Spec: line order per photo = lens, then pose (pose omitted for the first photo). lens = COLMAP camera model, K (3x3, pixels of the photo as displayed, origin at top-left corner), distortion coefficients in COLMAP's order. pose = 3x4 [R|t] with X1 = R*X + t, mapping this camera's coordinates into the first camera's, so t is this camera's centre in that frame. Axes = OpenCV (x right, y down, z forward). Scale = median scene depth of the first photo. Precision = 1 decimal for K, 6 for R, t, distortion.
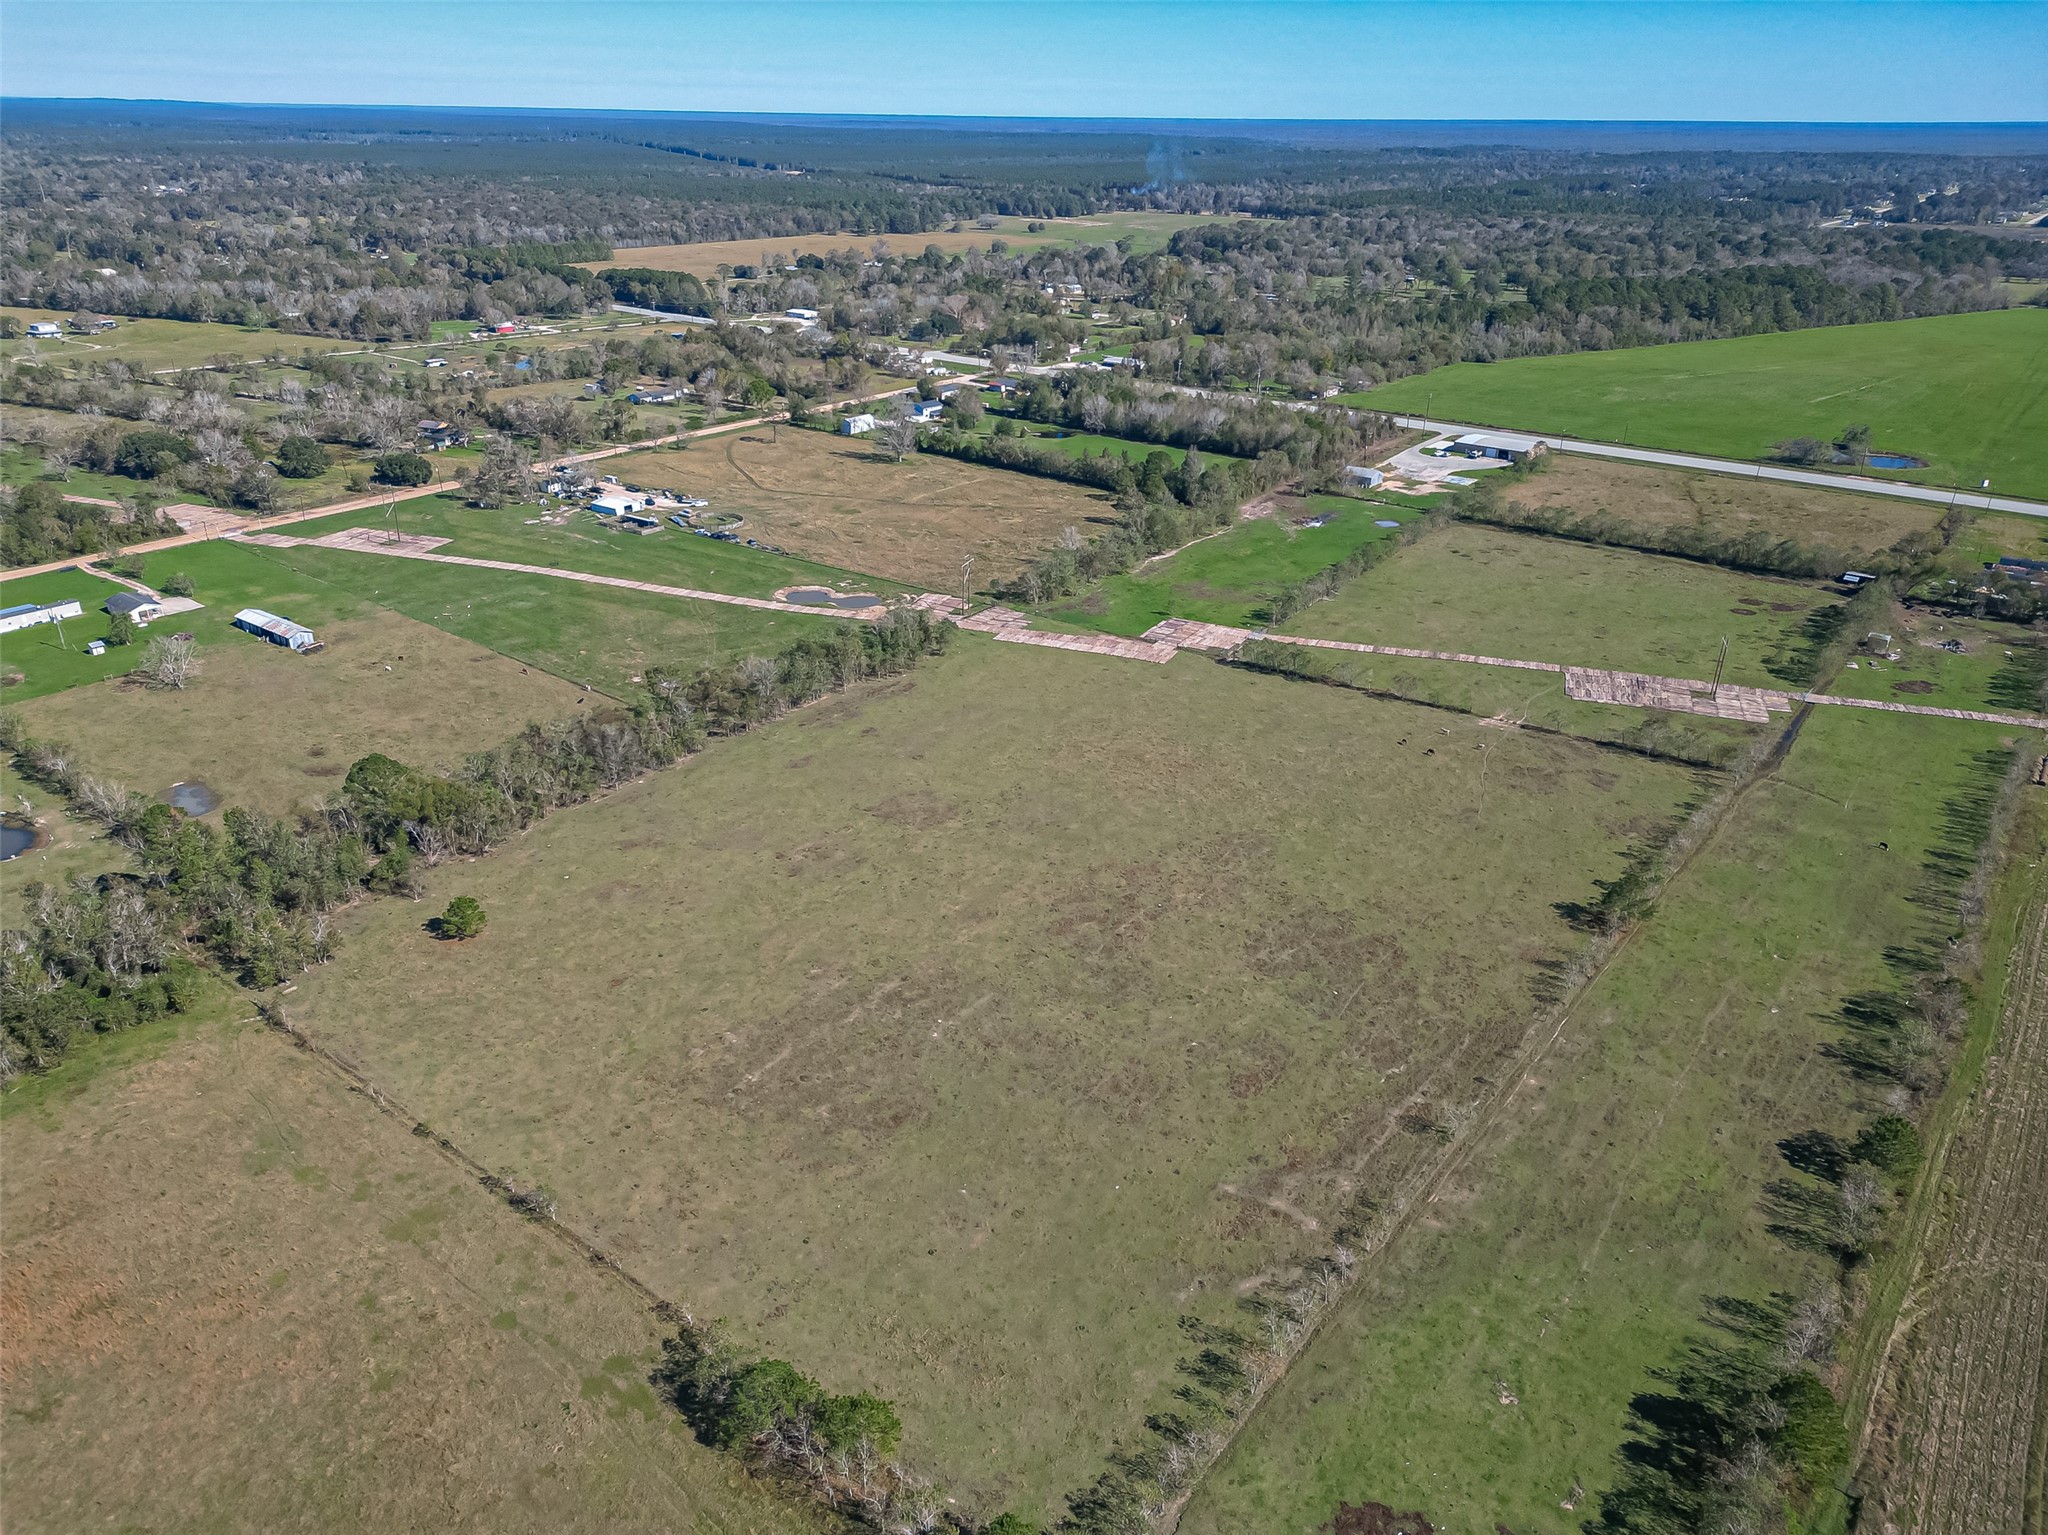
lens RADIAL K [[1420.4, 0, 1023.6], [0, 1420.4, 768.8], [0, 0, 1]] dist [0.081059, -0.076748]
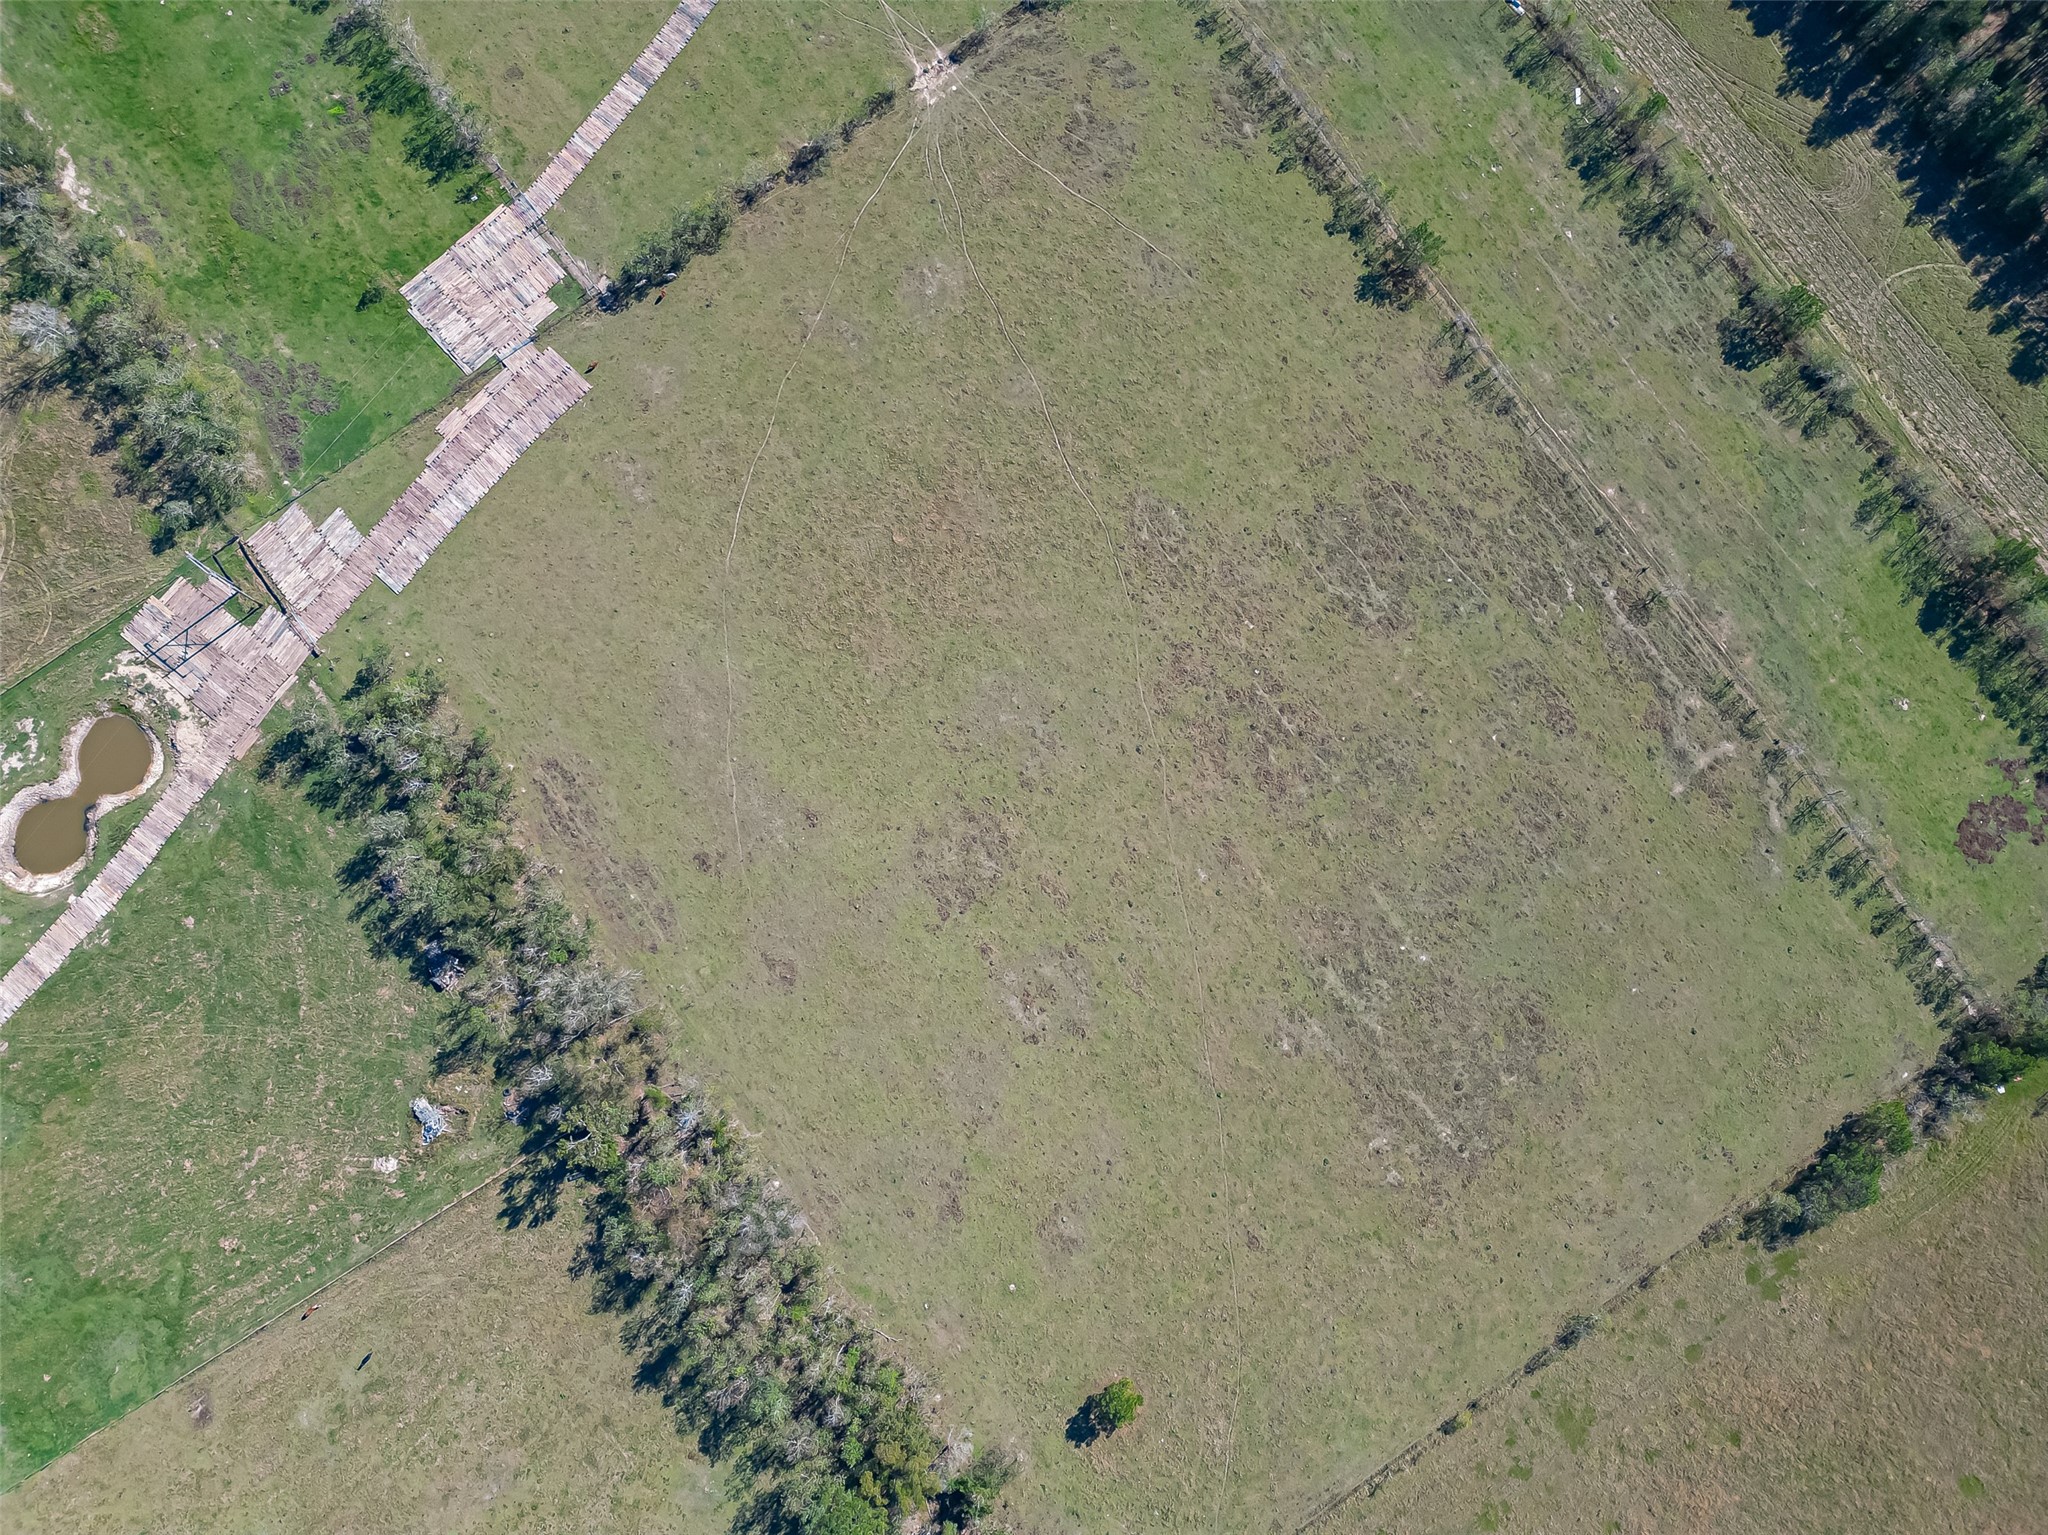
lens RADIAL K [[1484.1, 0, 1024.0], [0, 1484.1, 767.5], [0, 0, 1]] dist [0.081396, -0.079502]
pose [[0.307283, -0.939387, 0.152085, -0.119699], [0.377215, 0.266964, 0.886814, -0.604508], [-0.873662, -0.215134, 0.436384, 0.499140]]
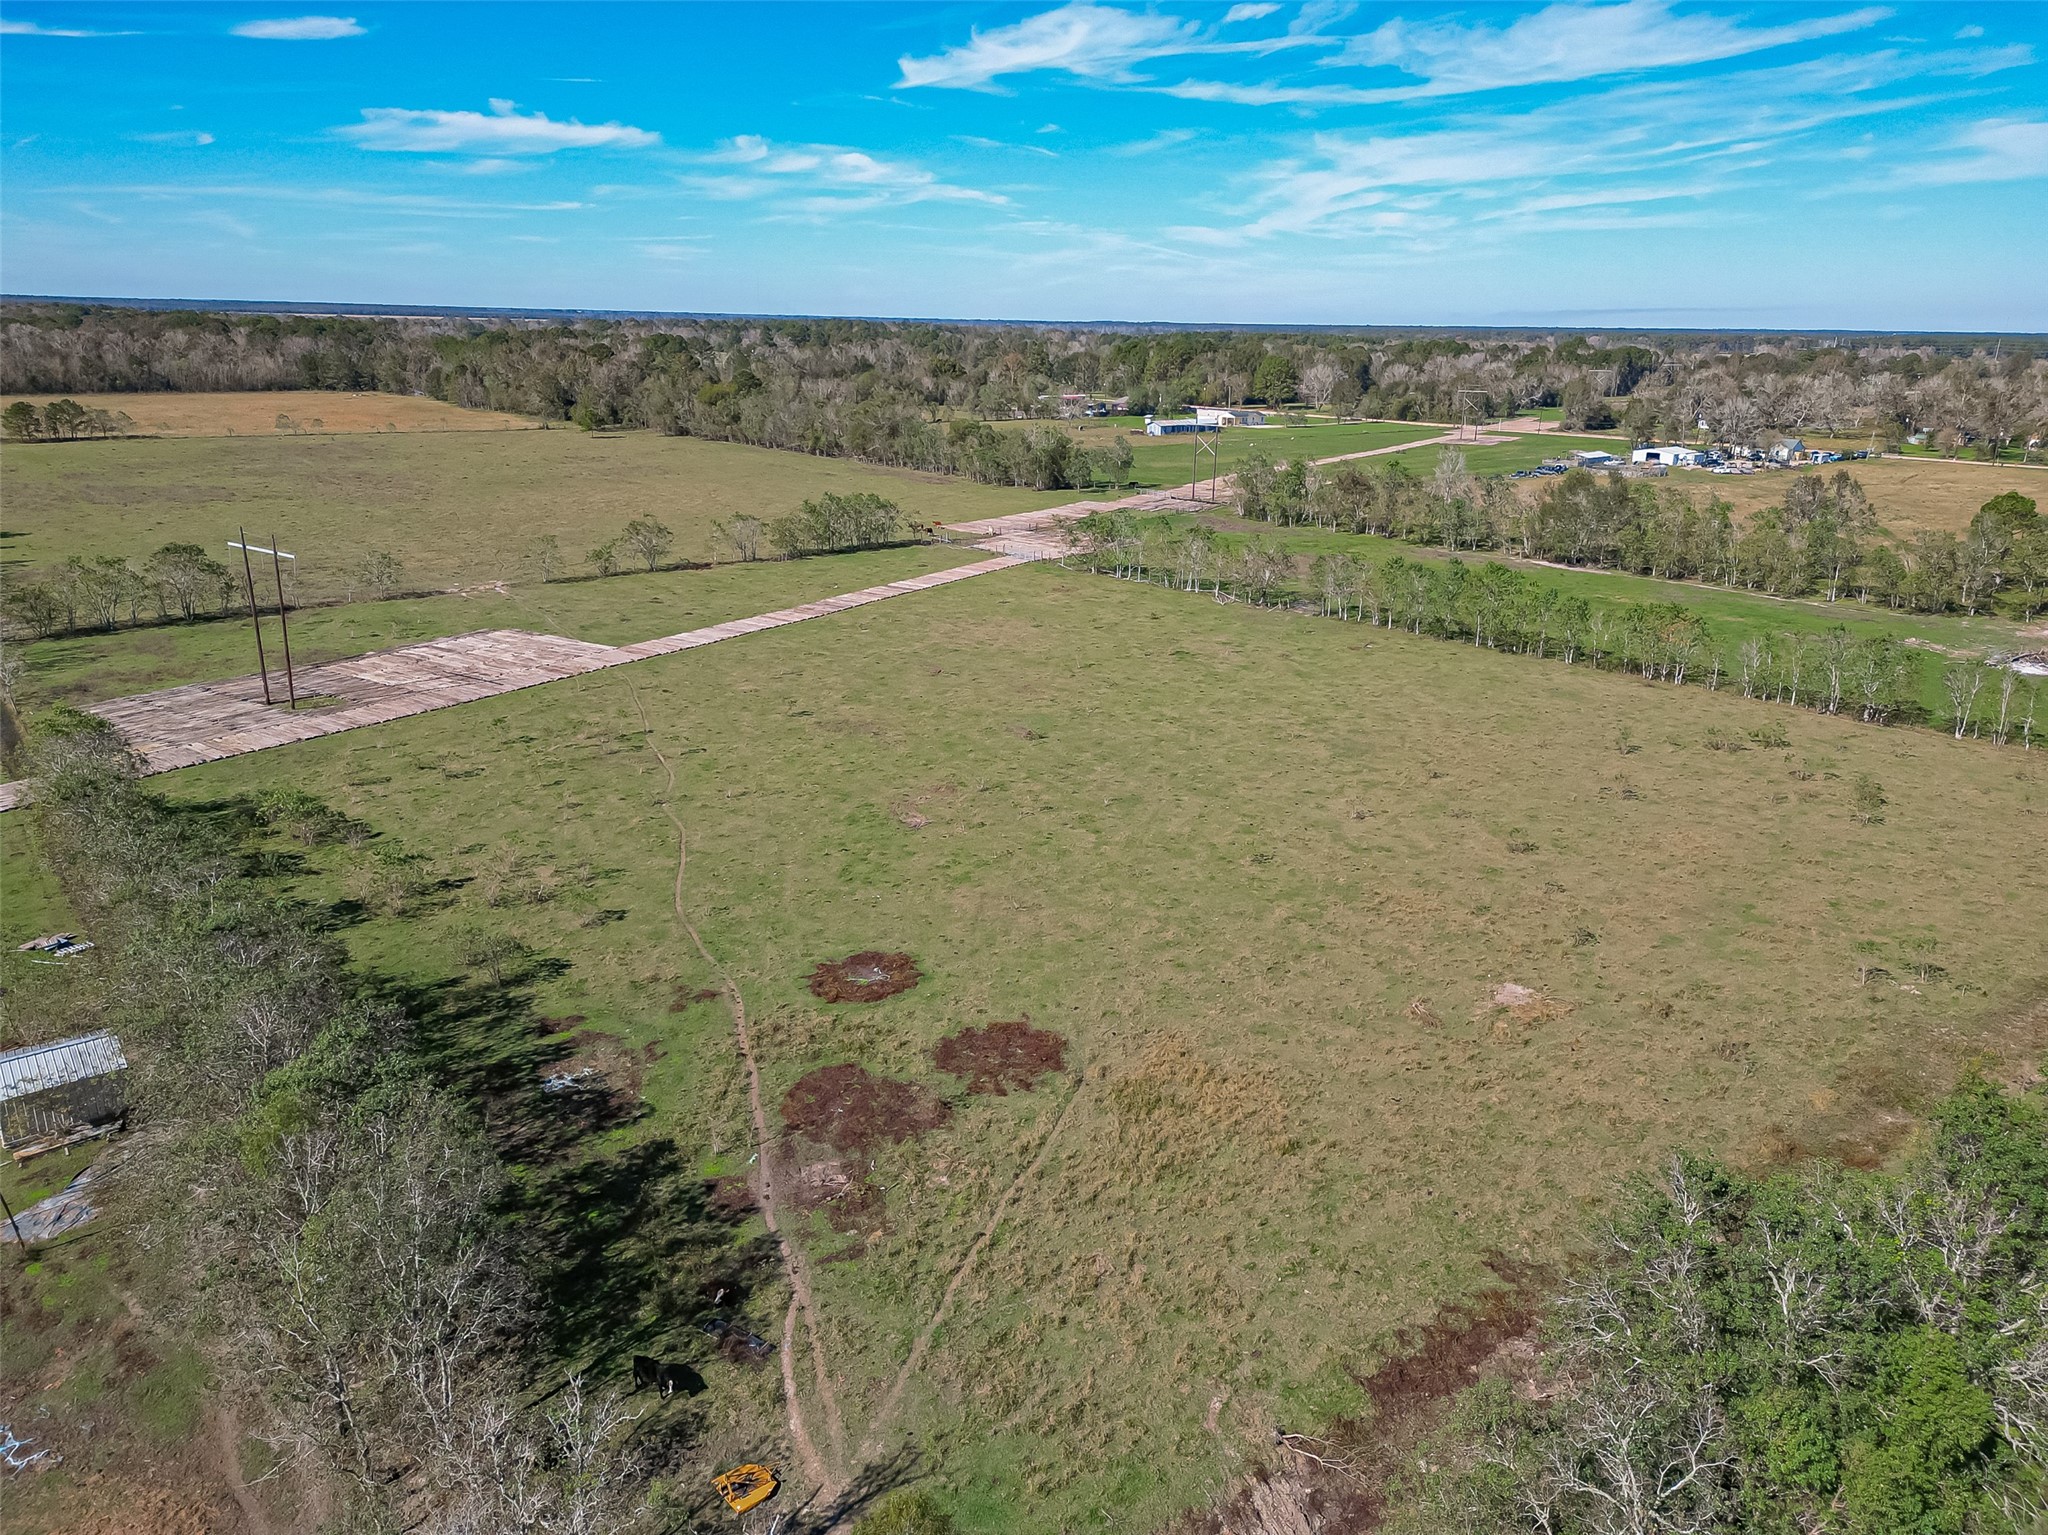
lens RADIAL K [[1437.5, 0, 1026.6], [0, 1437.5, 729.9], [0, 0, 1]] dist [0.073053, -0.067955]
pose [[-0.225231, 0.252644, -0.940979, 0.778589], [-0.426491, 0.842783, 0.328363, -0.243381], [0.876000, 0.475277, -0.082071, 1.193709]]
